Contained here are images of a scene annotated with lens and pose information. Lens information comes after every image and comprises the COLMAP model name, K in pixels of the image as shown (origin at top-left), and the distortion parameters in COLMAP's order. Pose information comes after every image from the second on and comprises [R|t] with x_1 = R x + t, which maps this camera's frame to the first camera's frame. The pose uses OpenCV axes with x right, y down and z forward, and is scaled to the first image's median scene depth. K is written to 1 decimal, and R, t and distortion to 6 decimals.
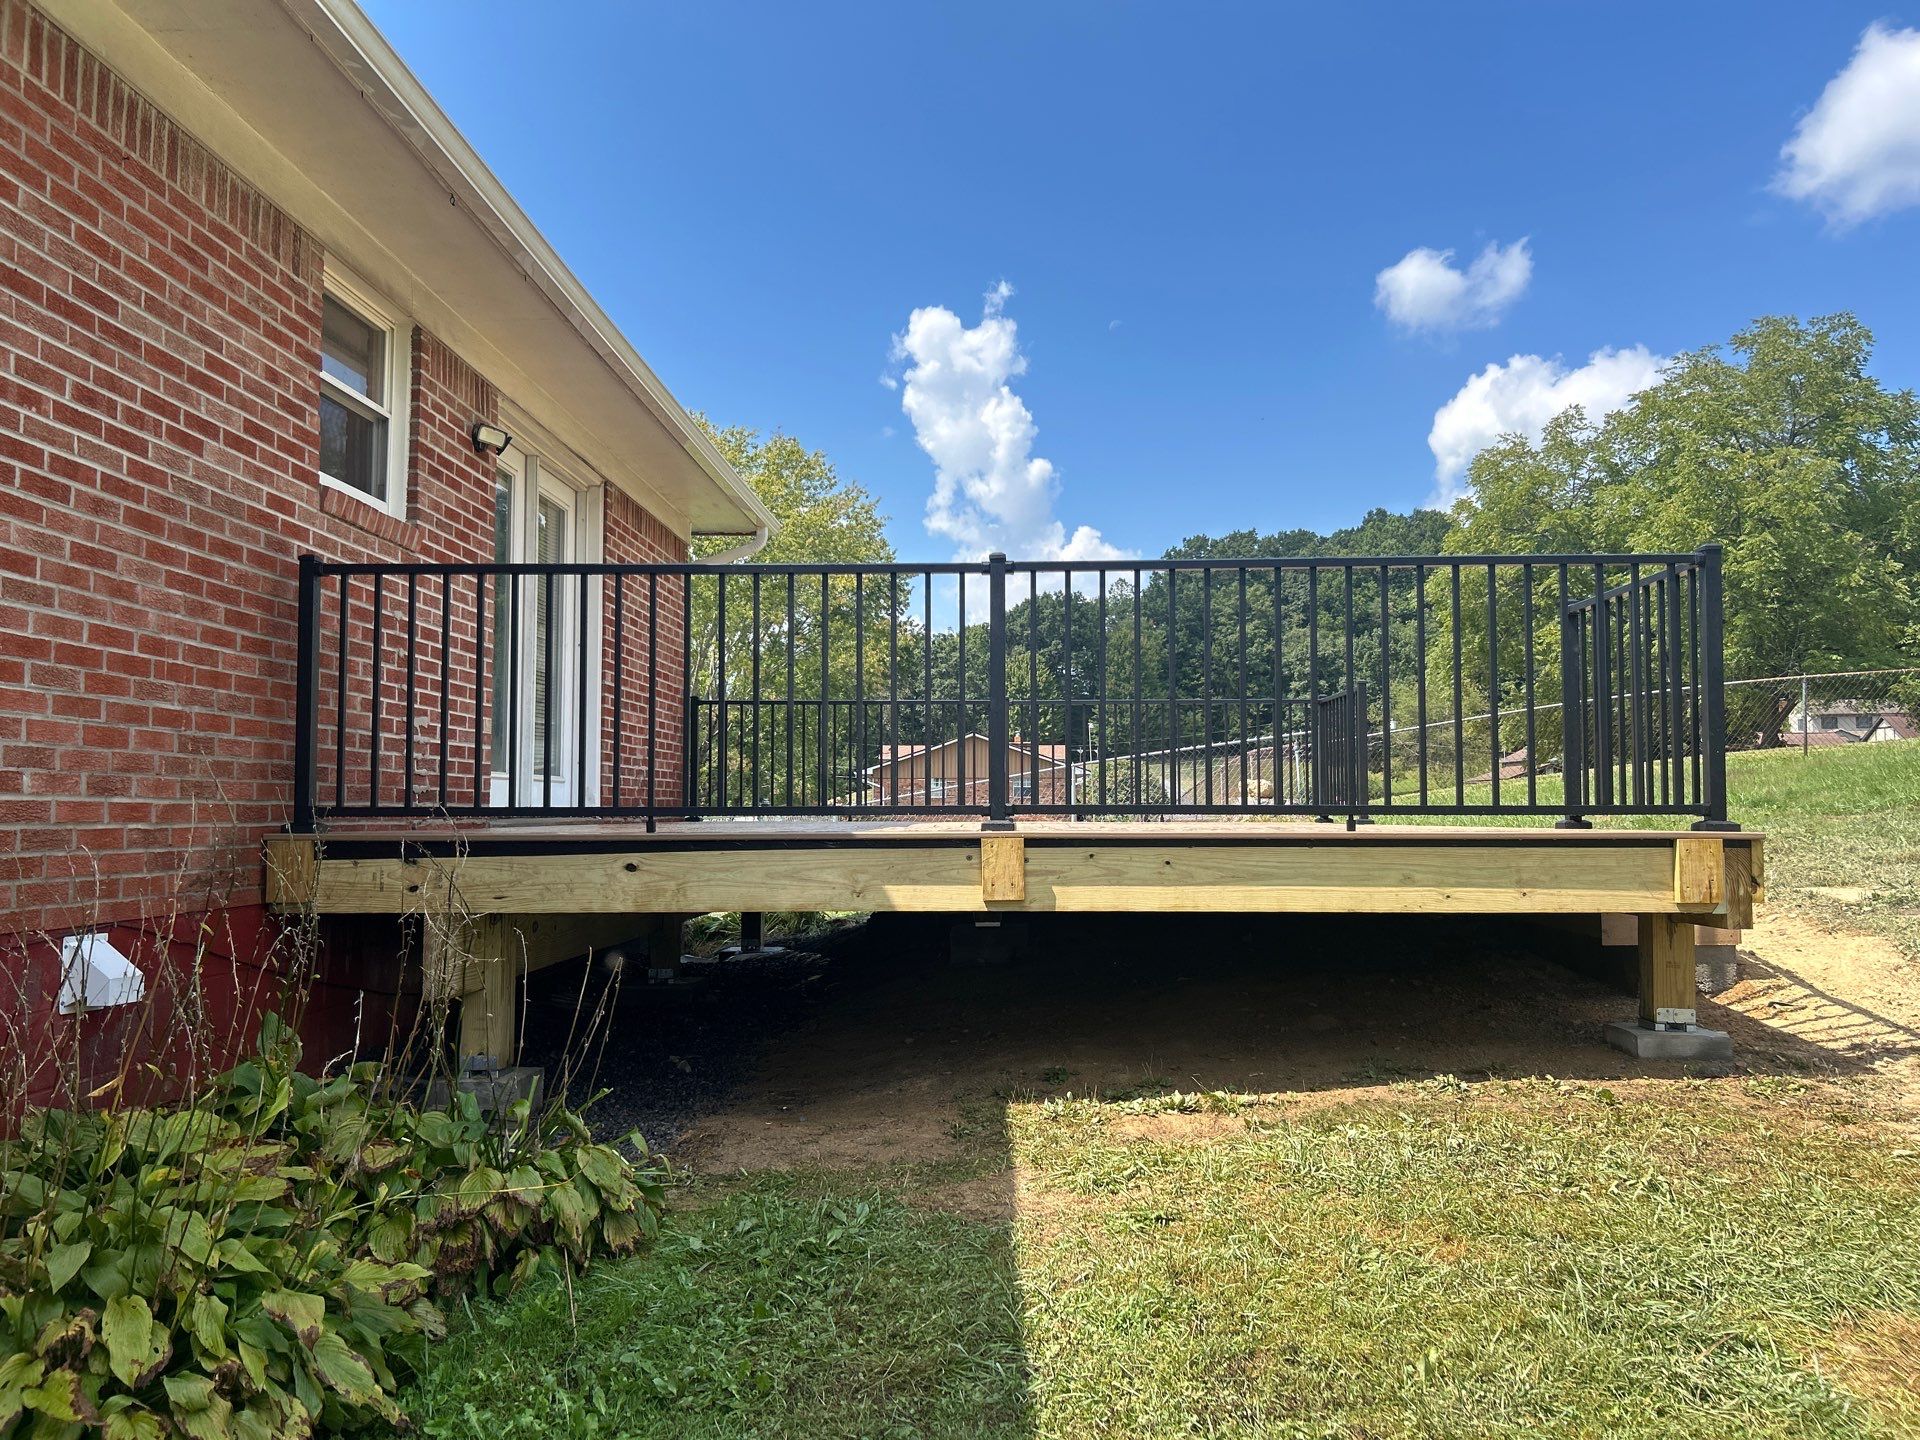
lens RADIAL K [[1413.6, 0, 1004.5], [0, 1413.6, 815.5], [0, 0, 1]] dist [0.004837, -0.091574]
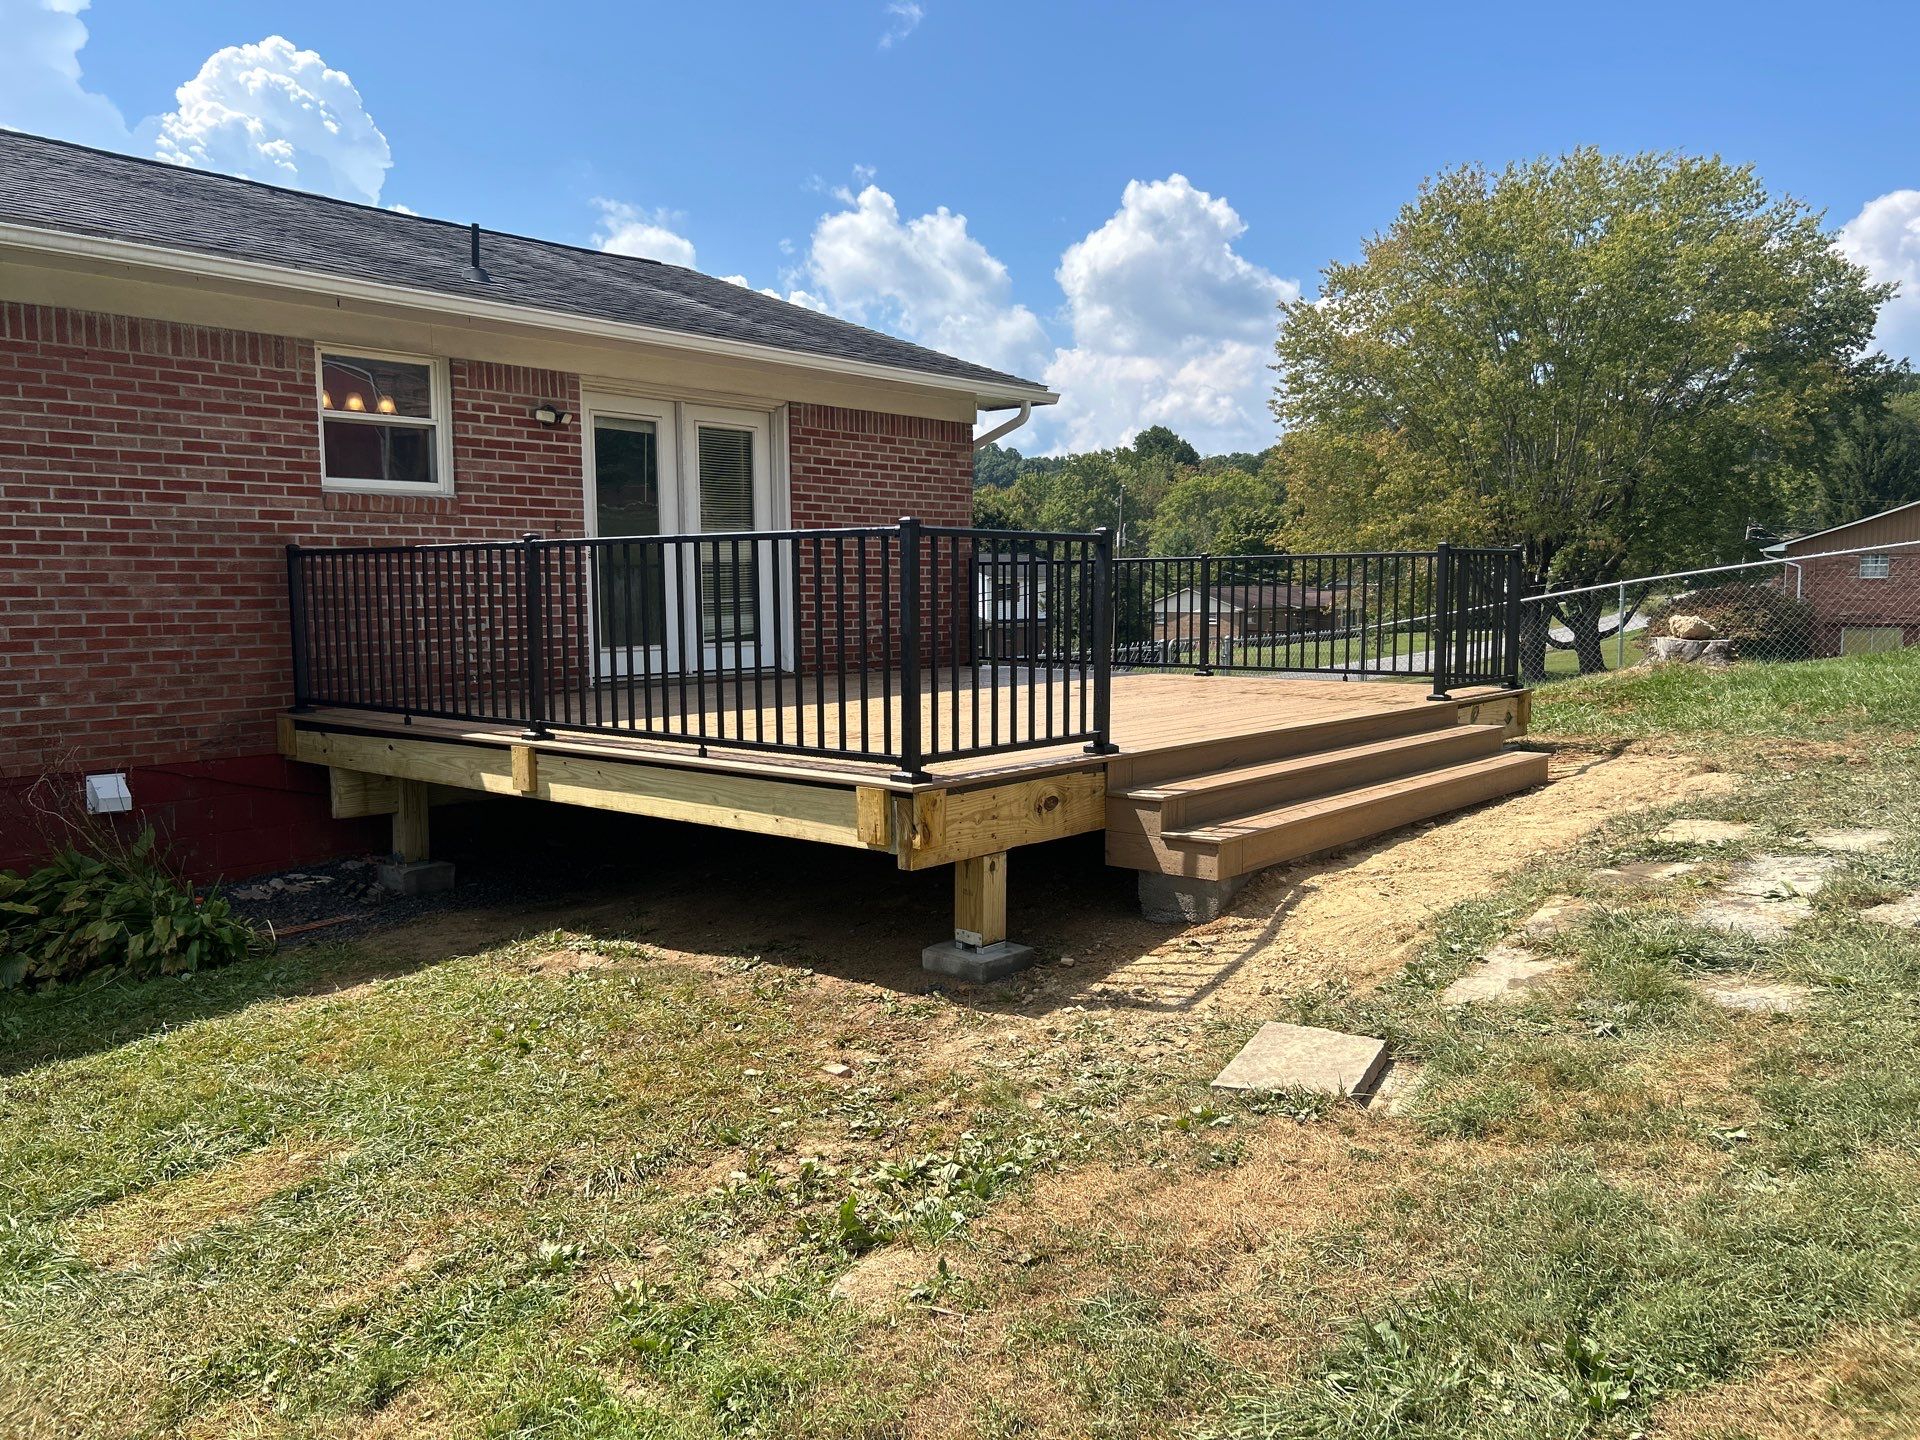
lens RADIAL K [[1422.1, 0, 960.9], [0, 1422.1, 748.6], [0, 0, 1]] dist [0.037486, -0.078081]
pose [[0.767053, 0.069815, -0.637774, 0.966213], [0.004568, 0.993442, 0.114243, -0.109923], [0.641567, -0.090544, 0.761704, 0.168672]]
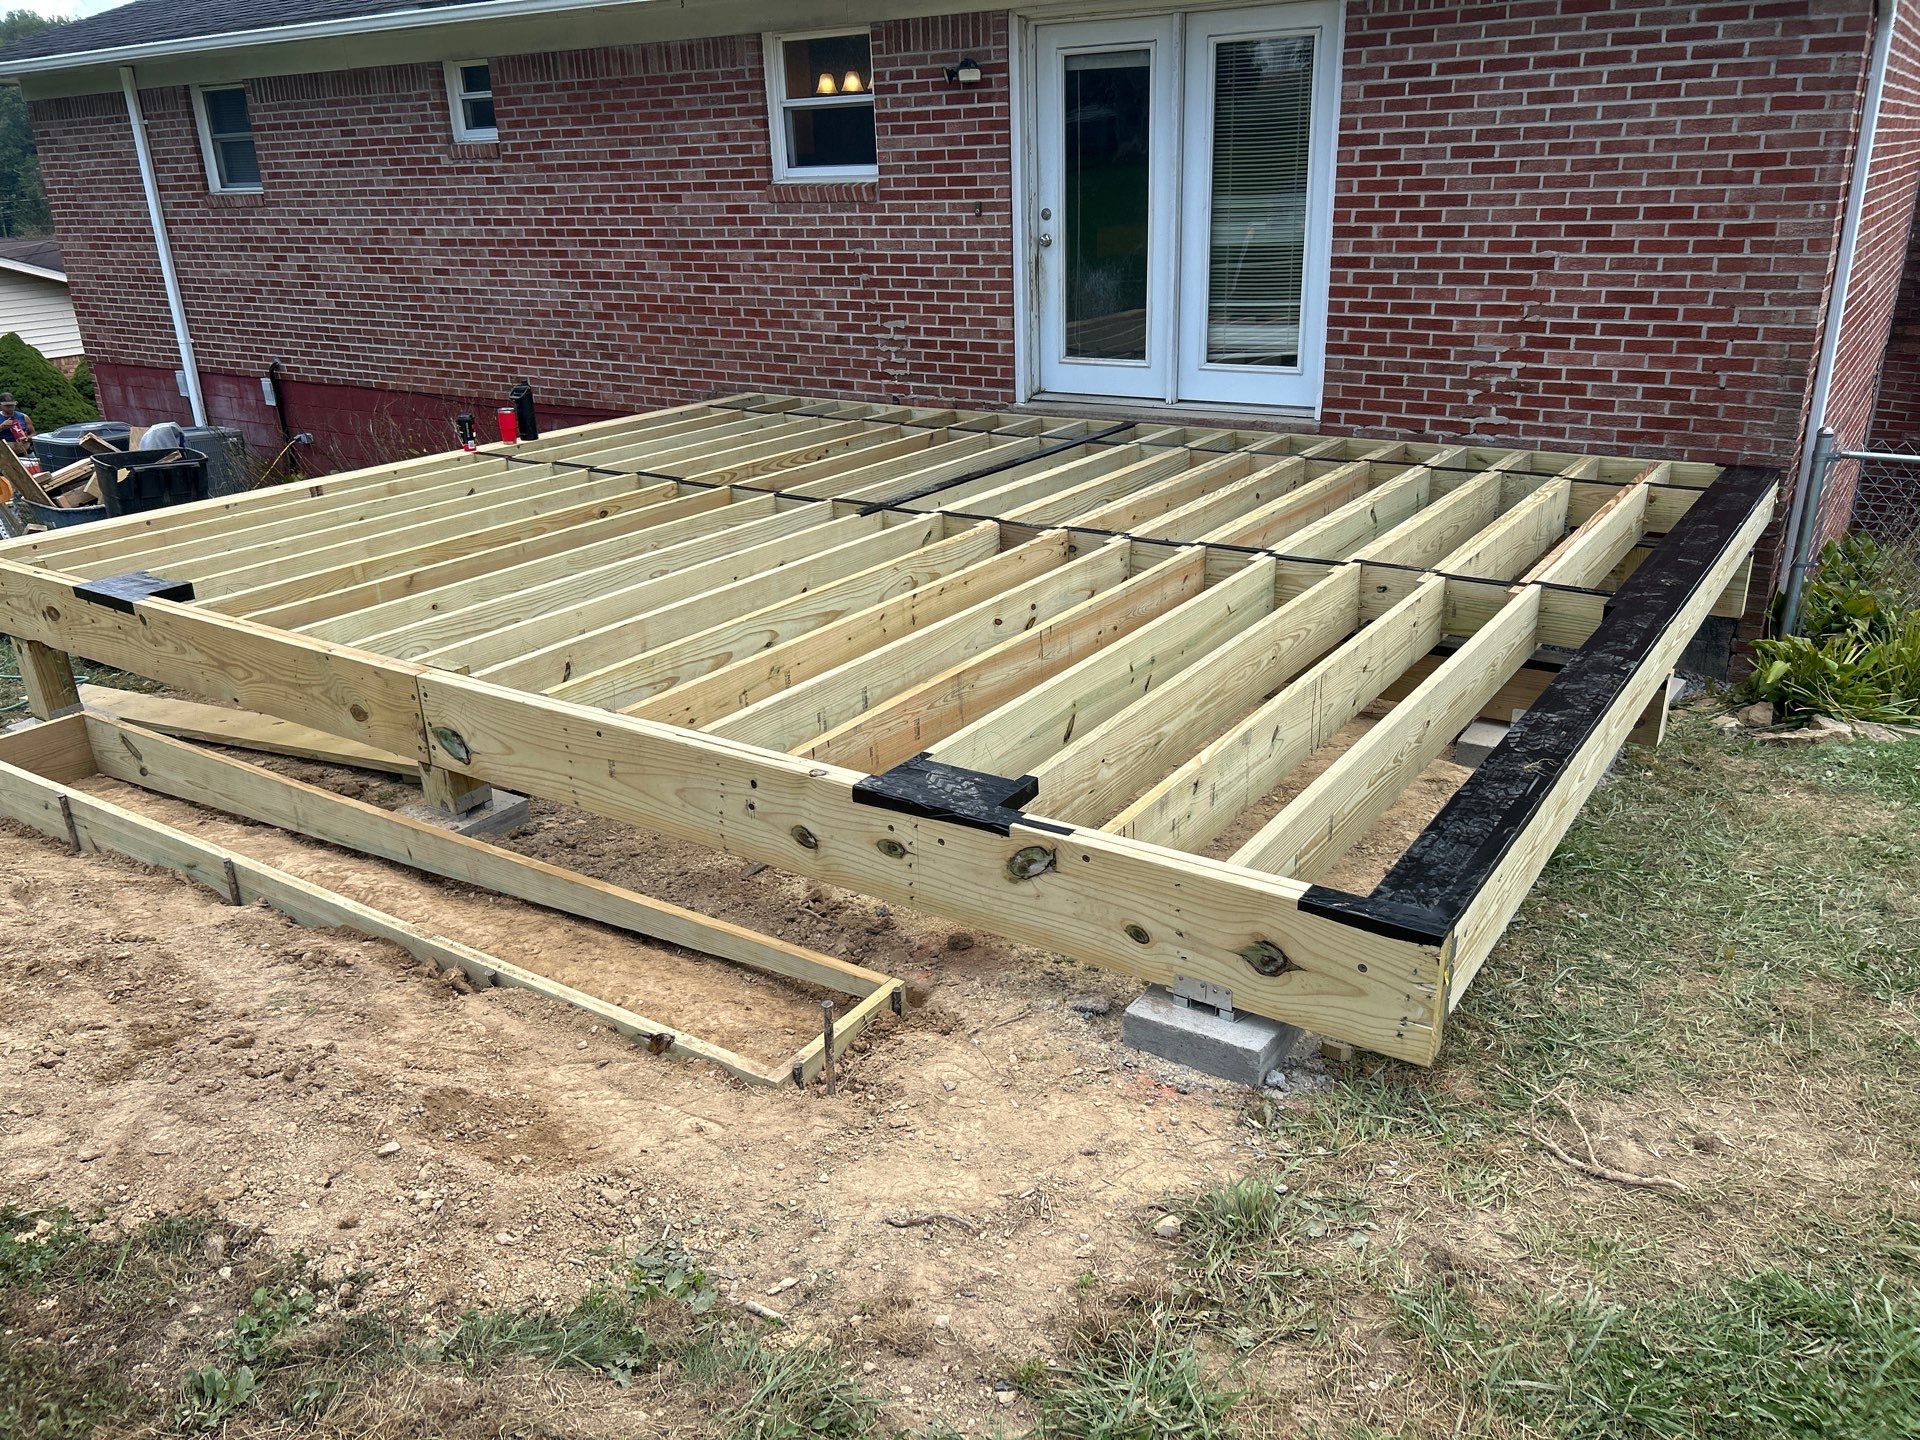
lens RADIAL K [[1466.3, 0, 957.1], [0, 1466.3, 730.9], [0, 0, 1]] dist [0.027671, -0.018627]
pose [[-0.554870, 0.316048, -0.769567, 0.849644], [0.031014, 0.932245, 0.360496, -0.219300], [0.831359, 0.176161, -0.527076, 1.936203]]
